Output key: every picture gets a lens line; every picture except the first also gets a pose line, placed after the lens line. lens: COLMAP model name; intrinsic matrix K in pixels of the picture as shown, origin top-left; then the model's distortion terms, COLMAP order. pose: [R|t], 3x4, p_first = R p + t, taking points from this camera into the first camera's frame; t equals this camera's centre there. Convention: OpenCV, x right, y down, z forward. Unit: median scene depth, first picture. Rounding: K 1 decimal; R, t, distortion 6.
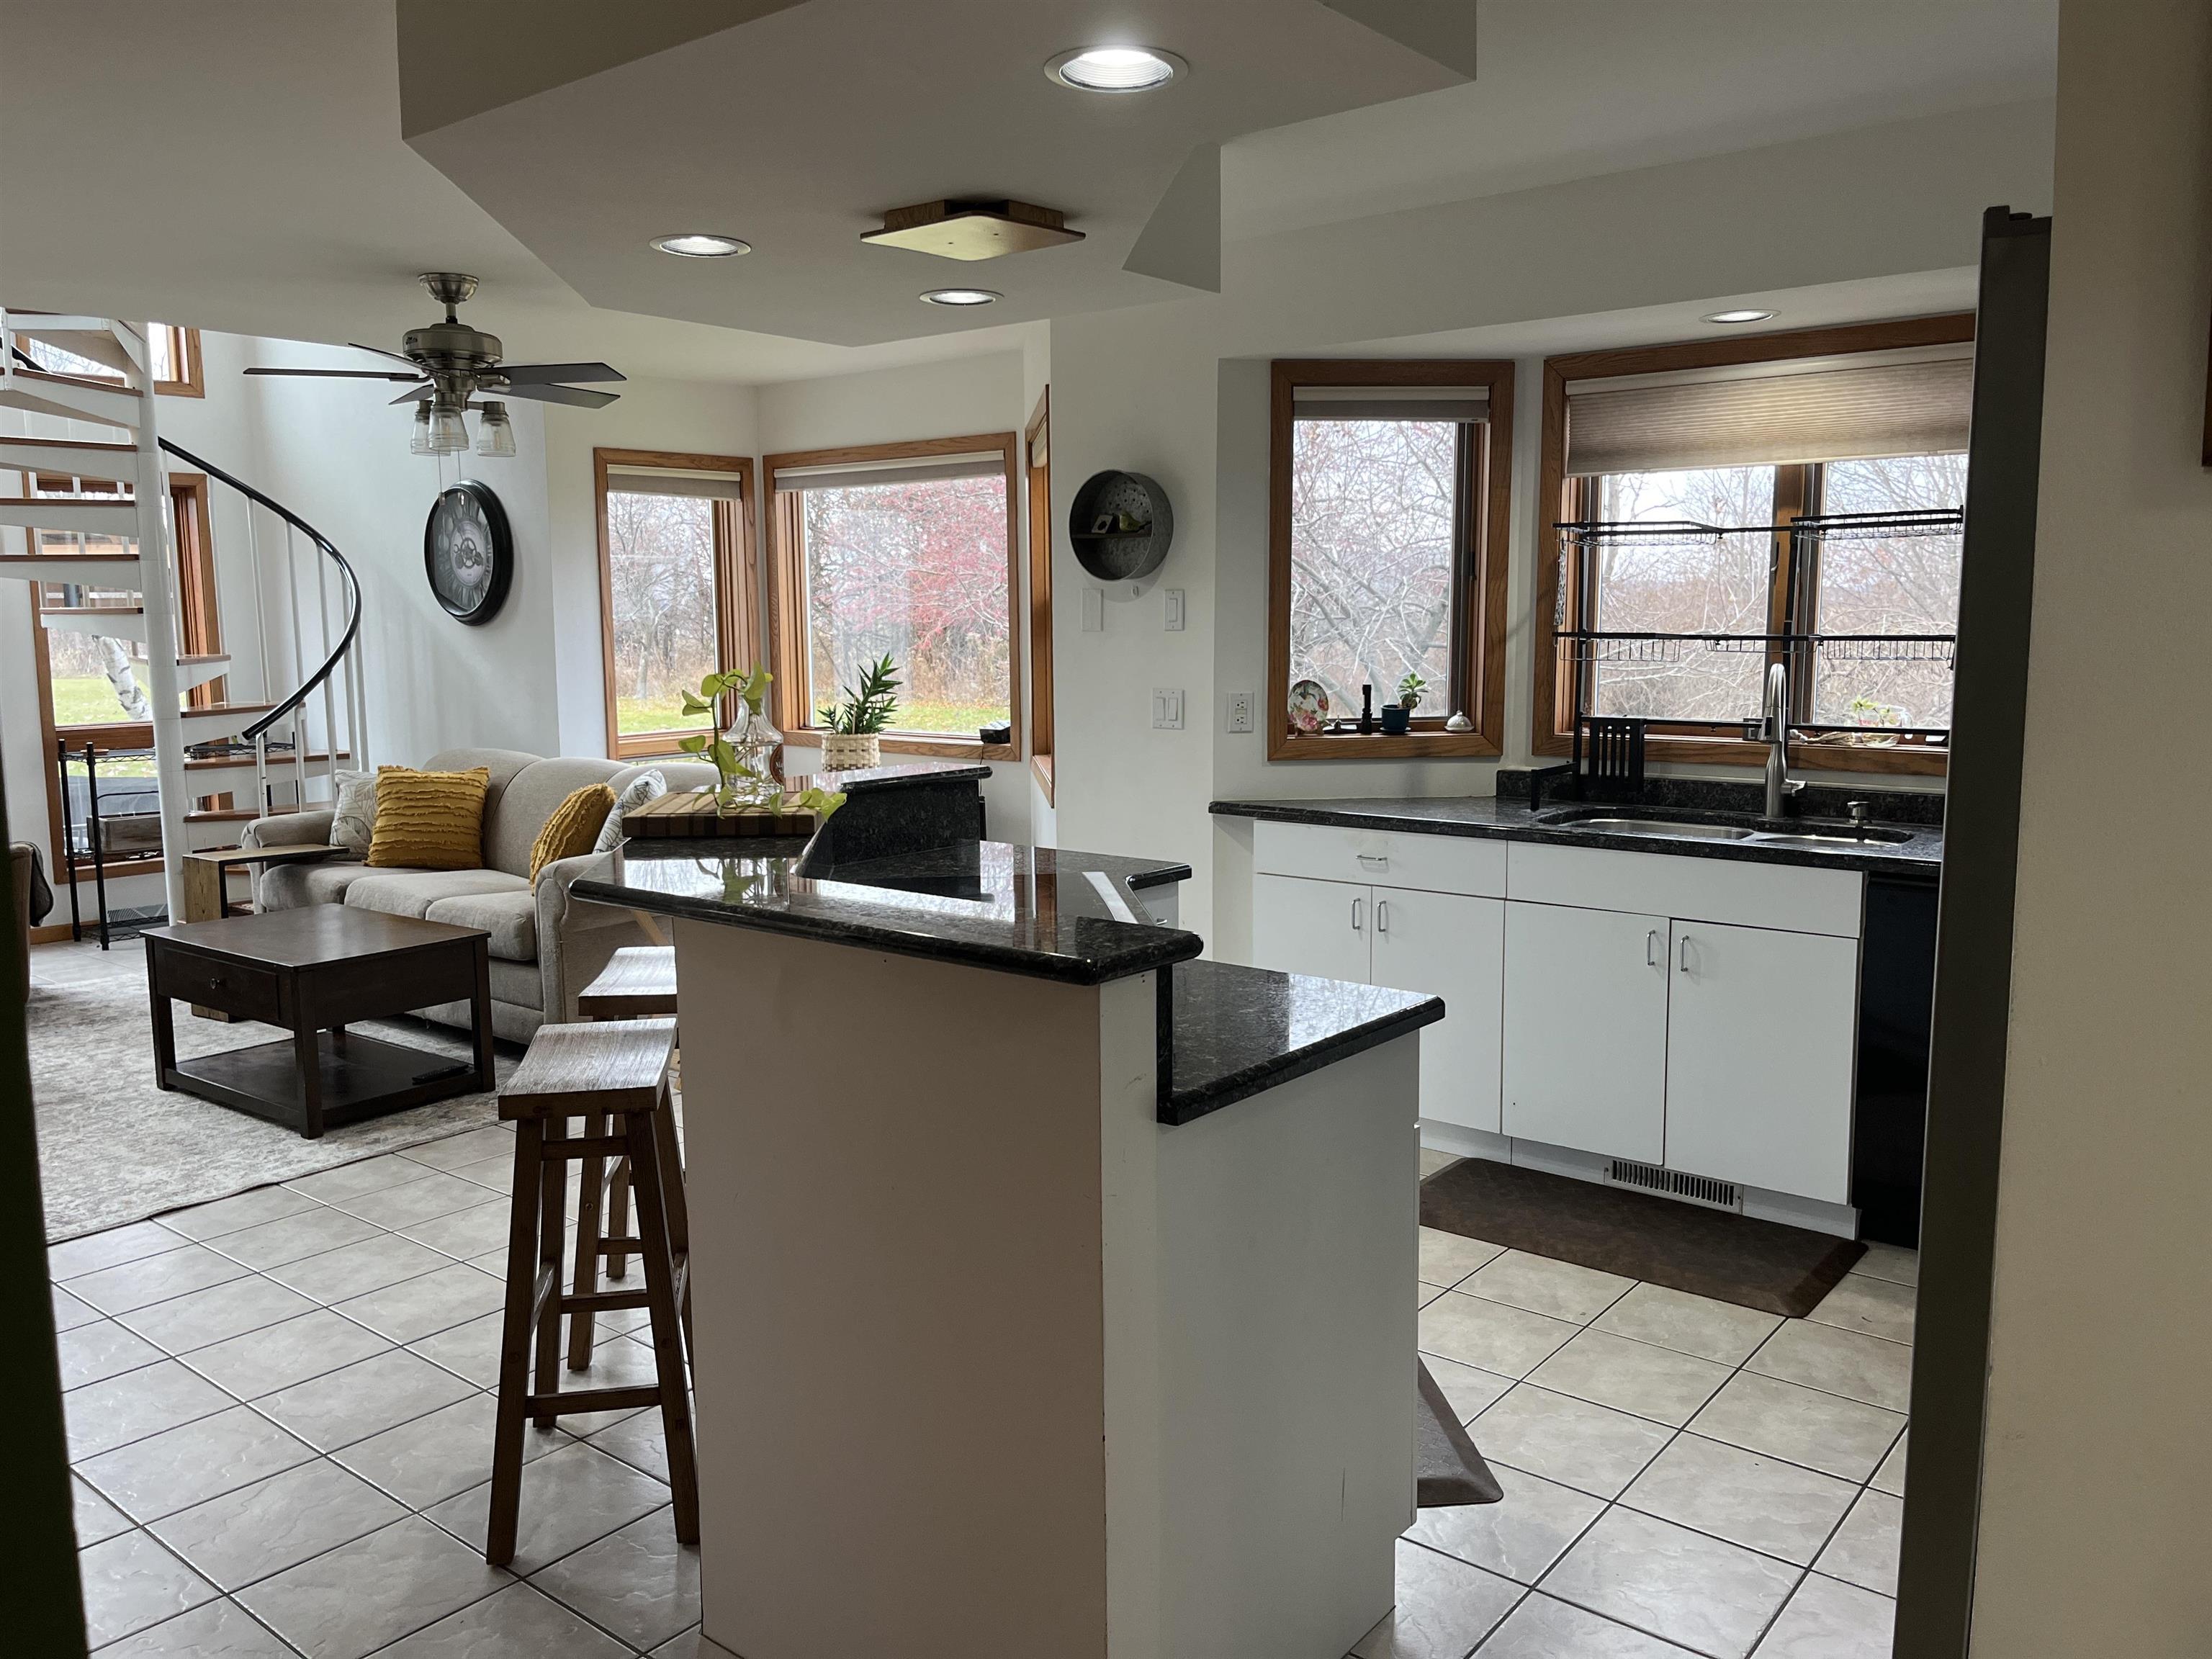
lens RADIAL K [[1653.3, 0, 1115.3], [0, 1653.3, 820.3], [0, 0, 1]] dist [0.032987, -0.004320]
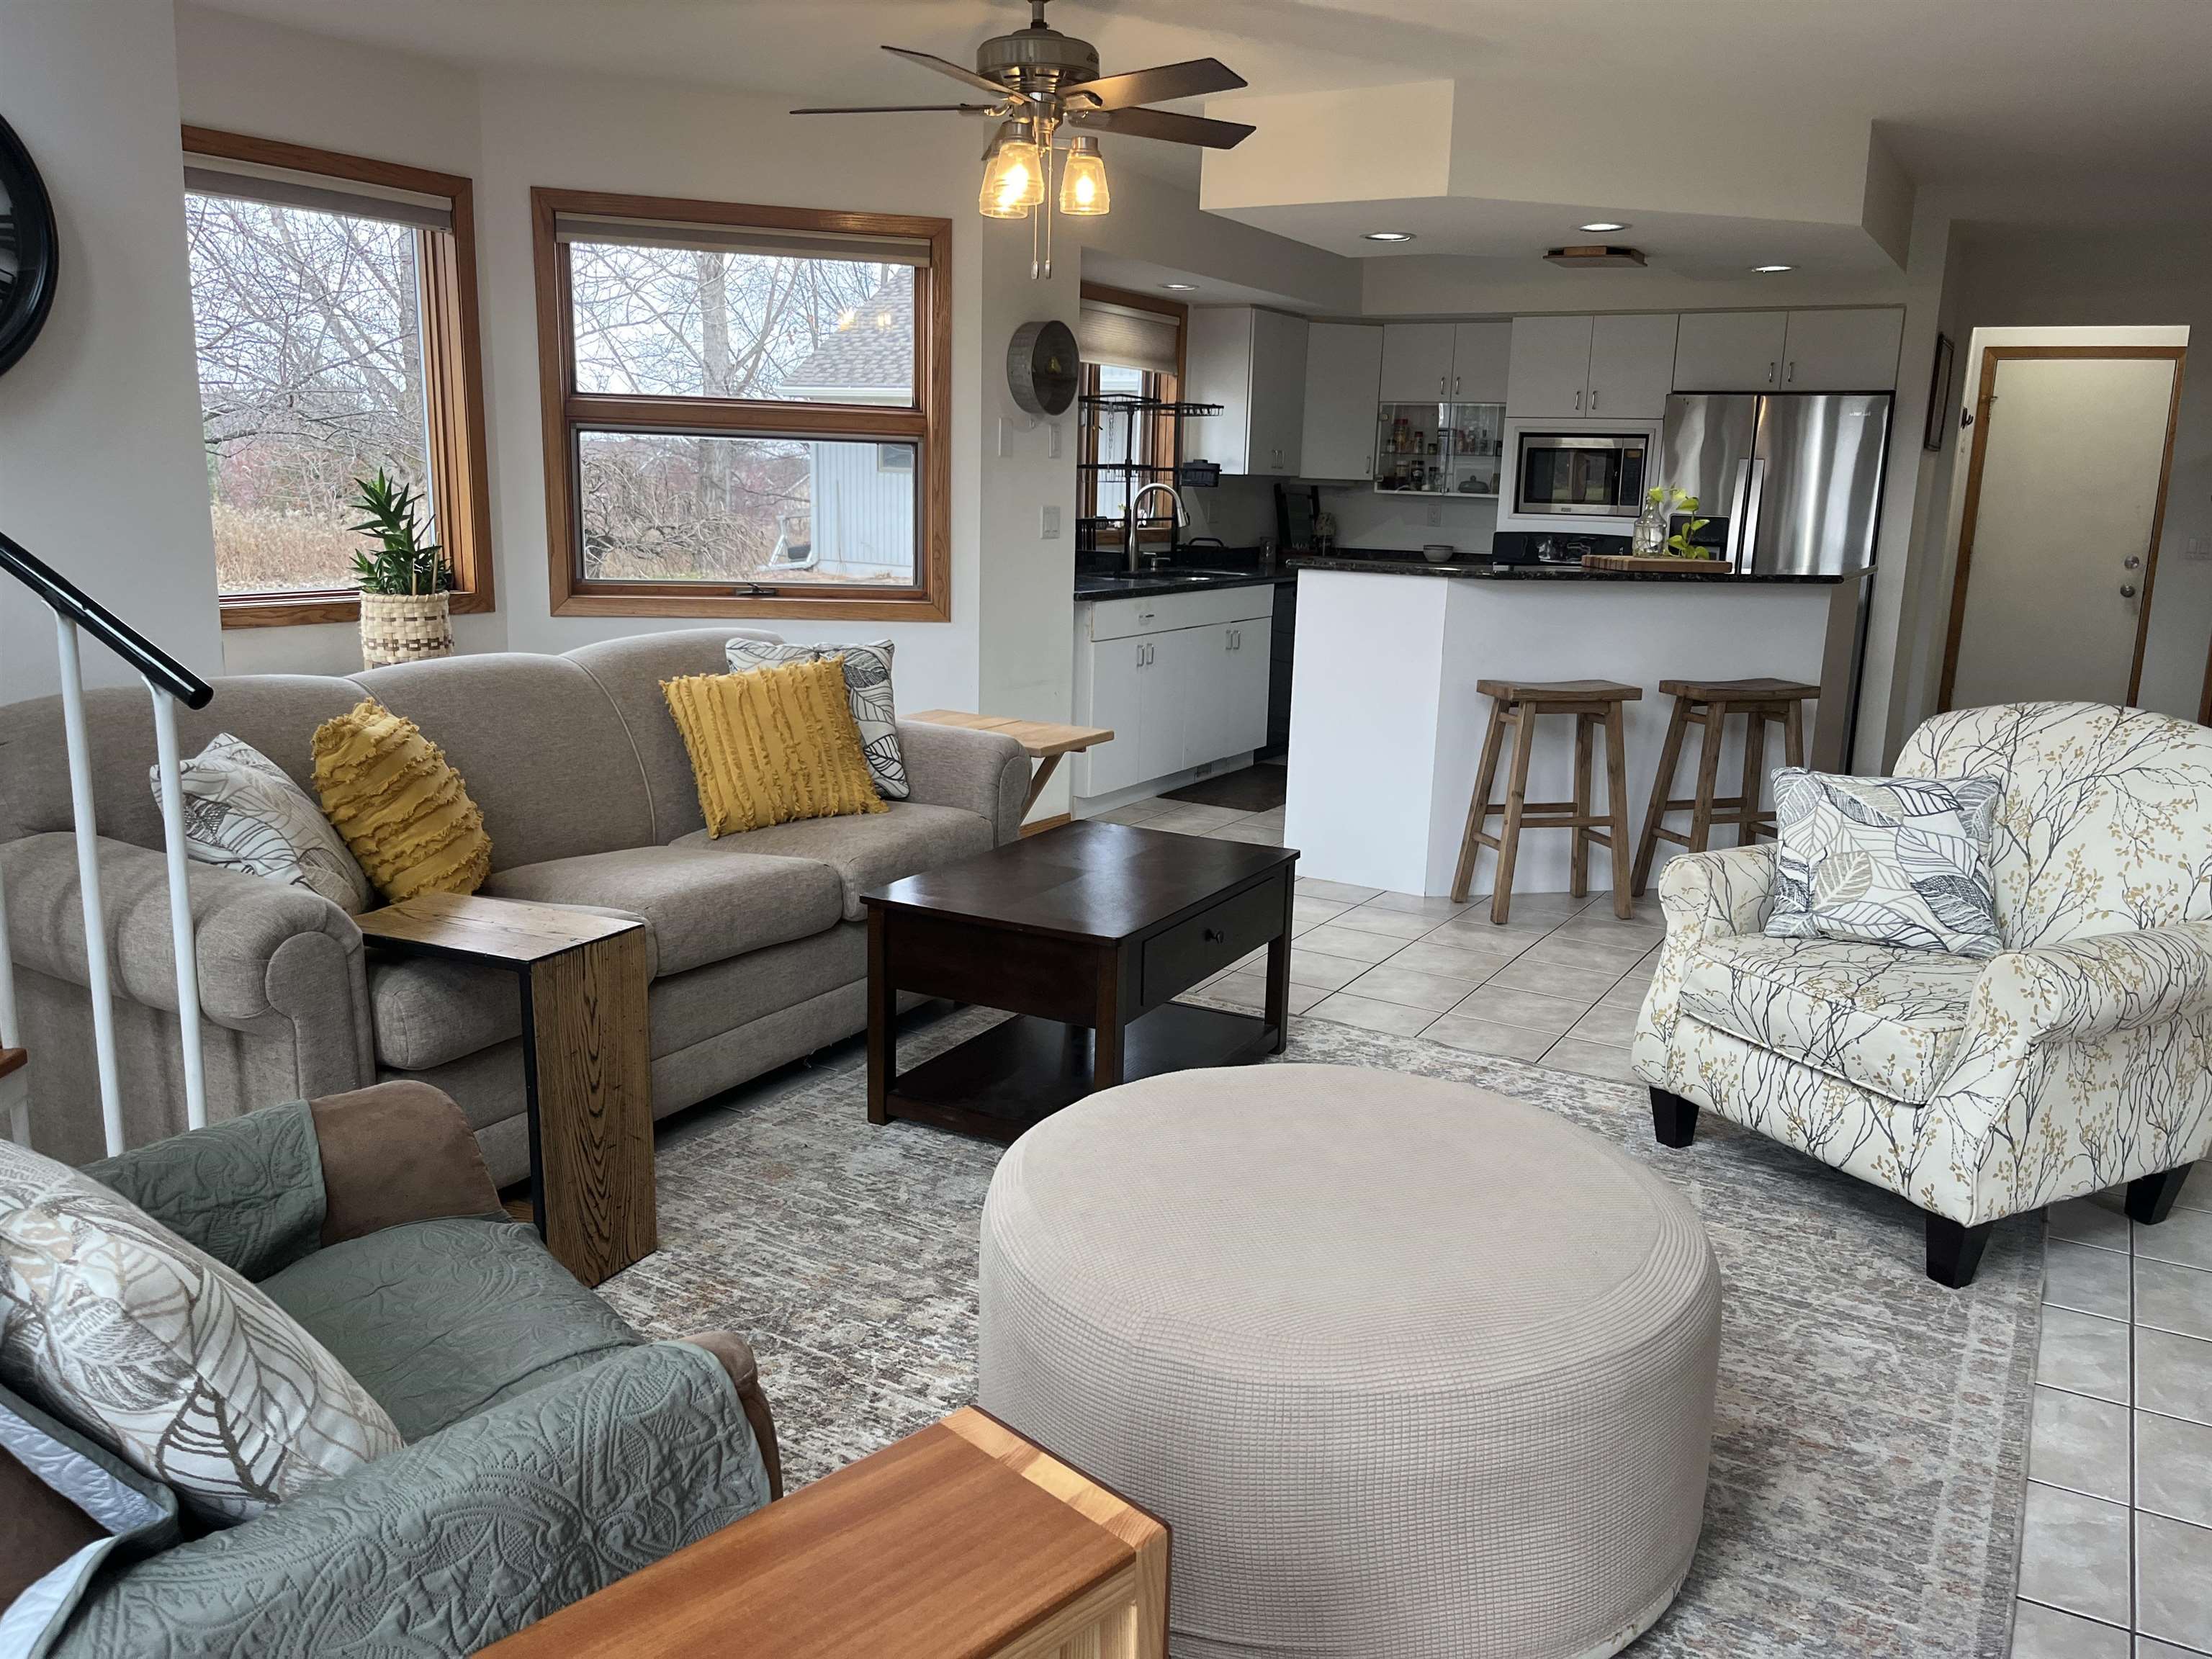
lens RADIAL K [[1653.3, 0, 1115.3], [0, 1653.3, 820.3], [0, 0, 1]] dist [0.032987, -0.004320]
pose [[-0.149999, -0.203779, 0.967458, -1.322681], [0.093703, 0.971194, 0.219094, -0.127268], [-0.984236, 0.123518, -0.126584, 1.221805]]
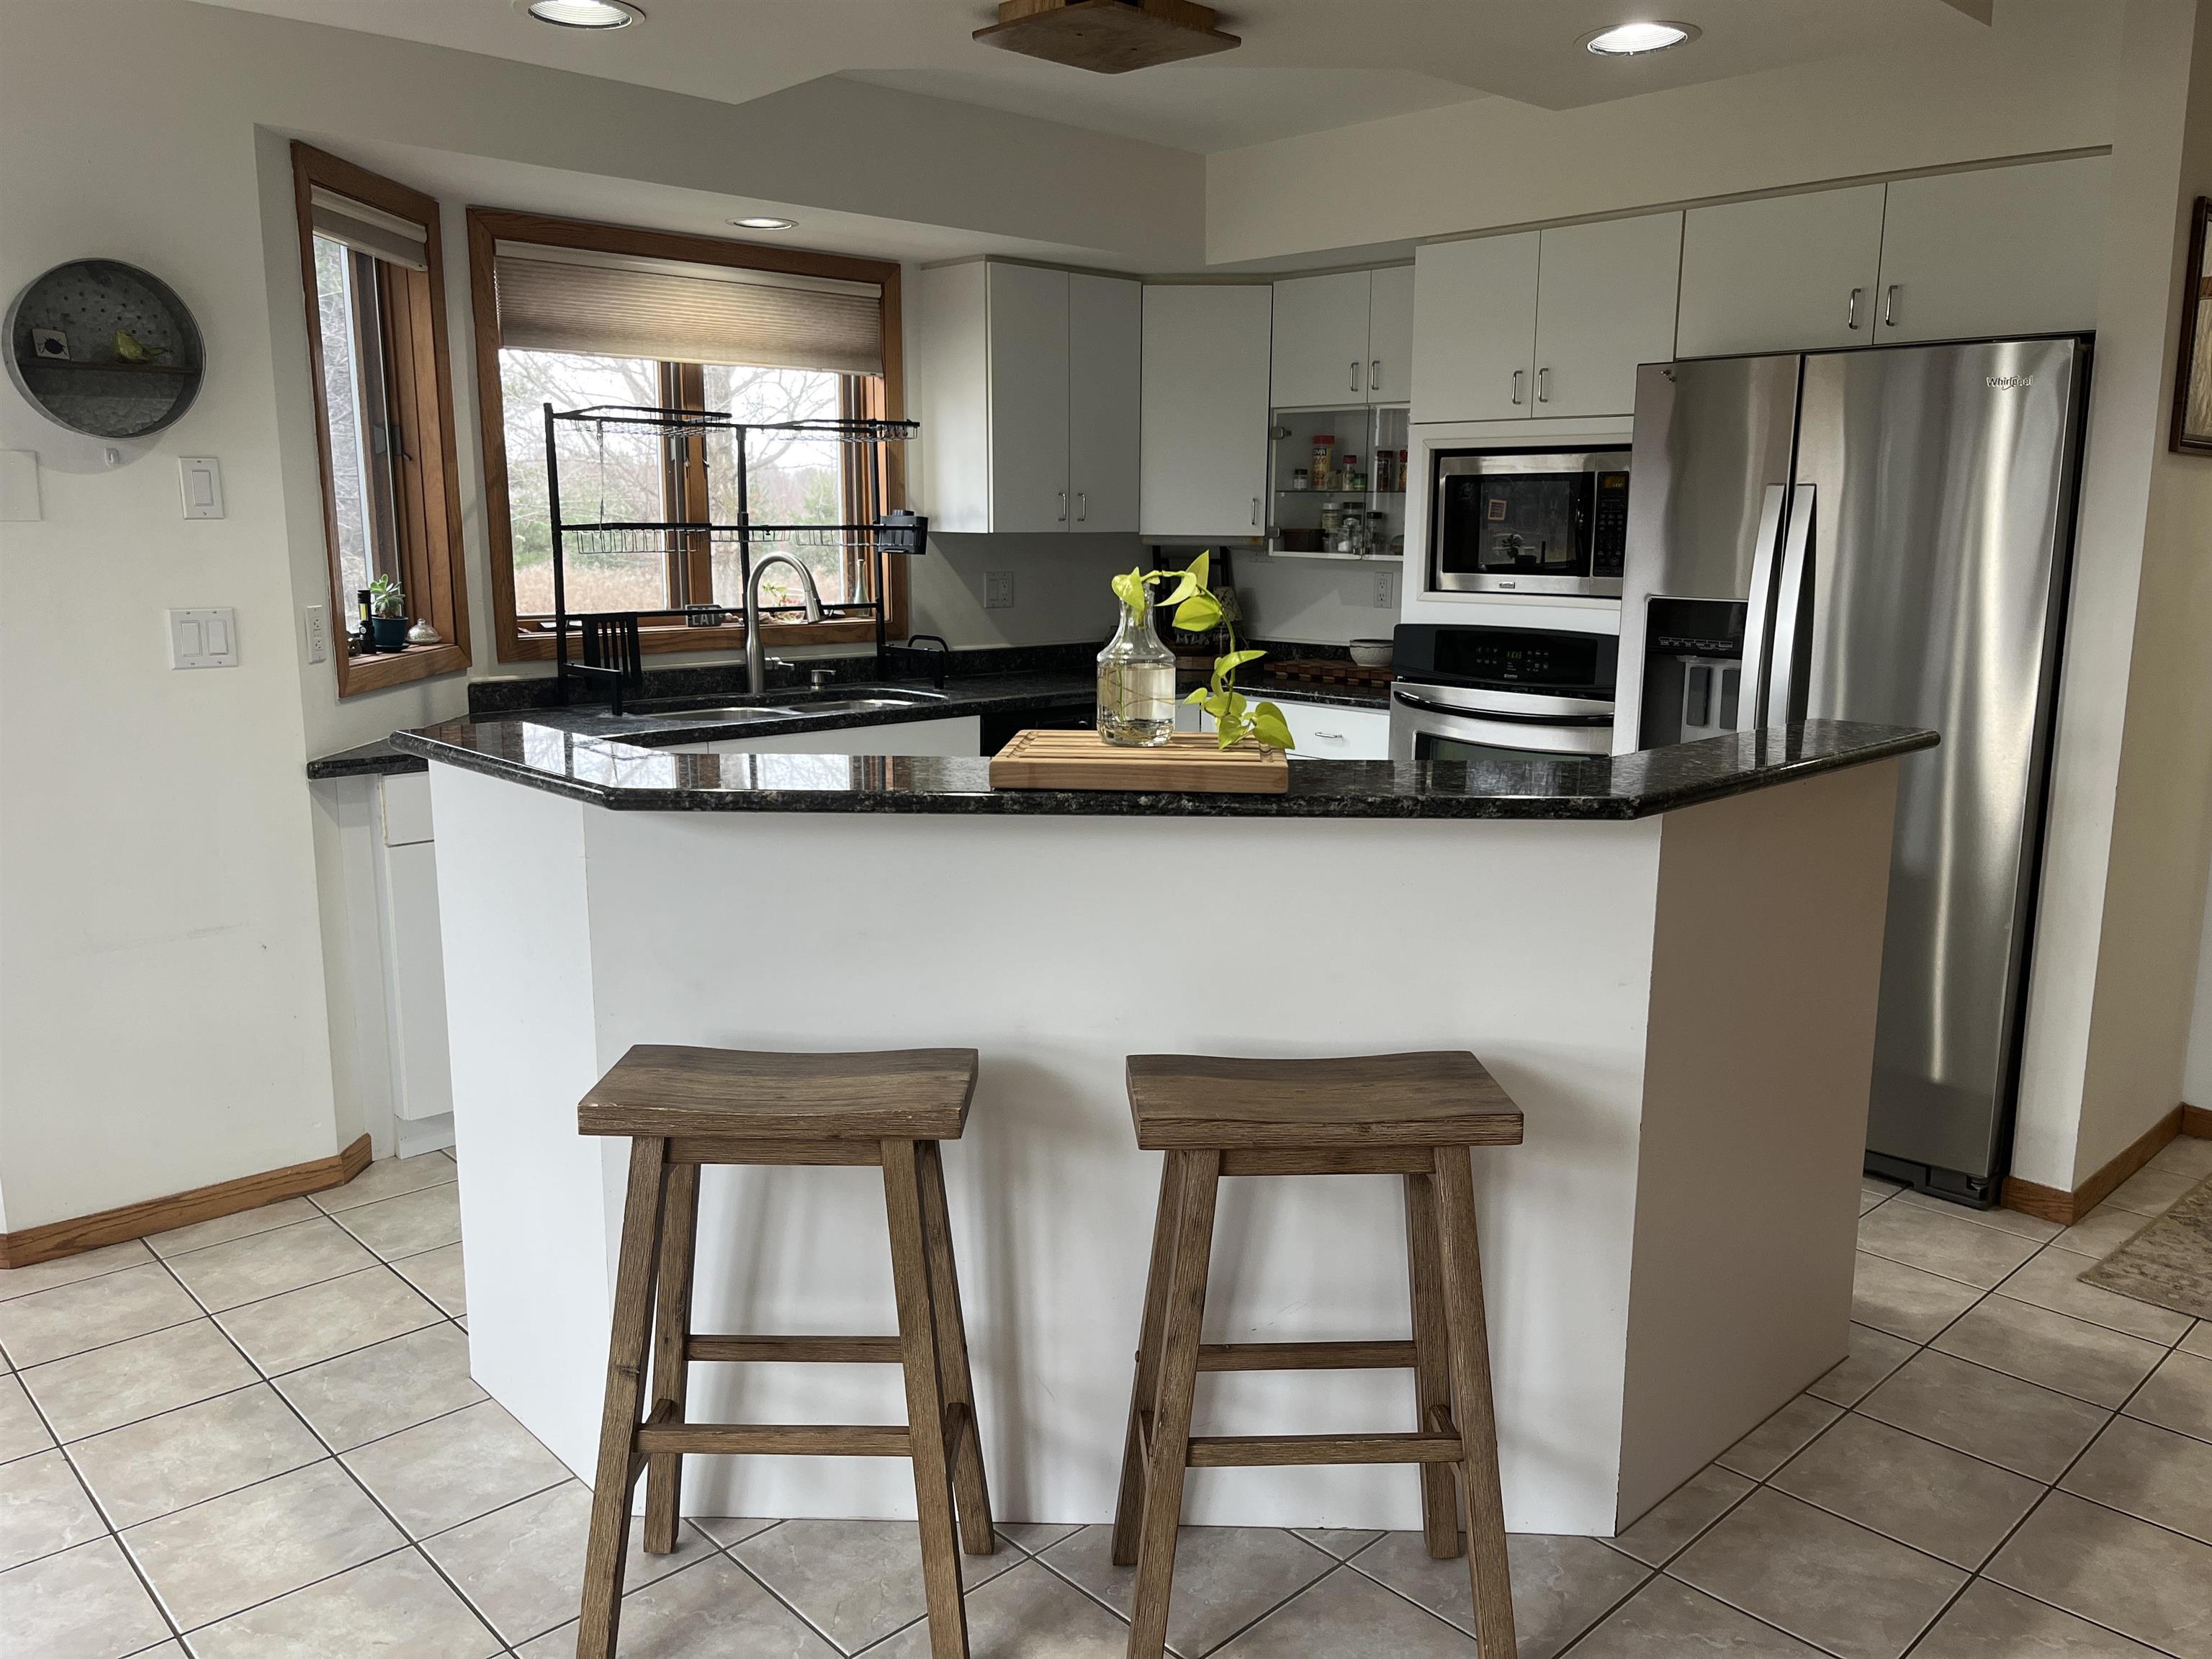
lens RADIAL K [[1669.0, 0, 1113.4], [0, 1669.0, 838.5], [0, 0, 1]] dist [0.091527, -0.117148]
pose [[0.128604, -0.187280, 0.973852, -0.649115], [0.116658, 0.978045, 0.172681, -0.068993], [-0.984811, 0.091400, 0.147628, 0.583784]]
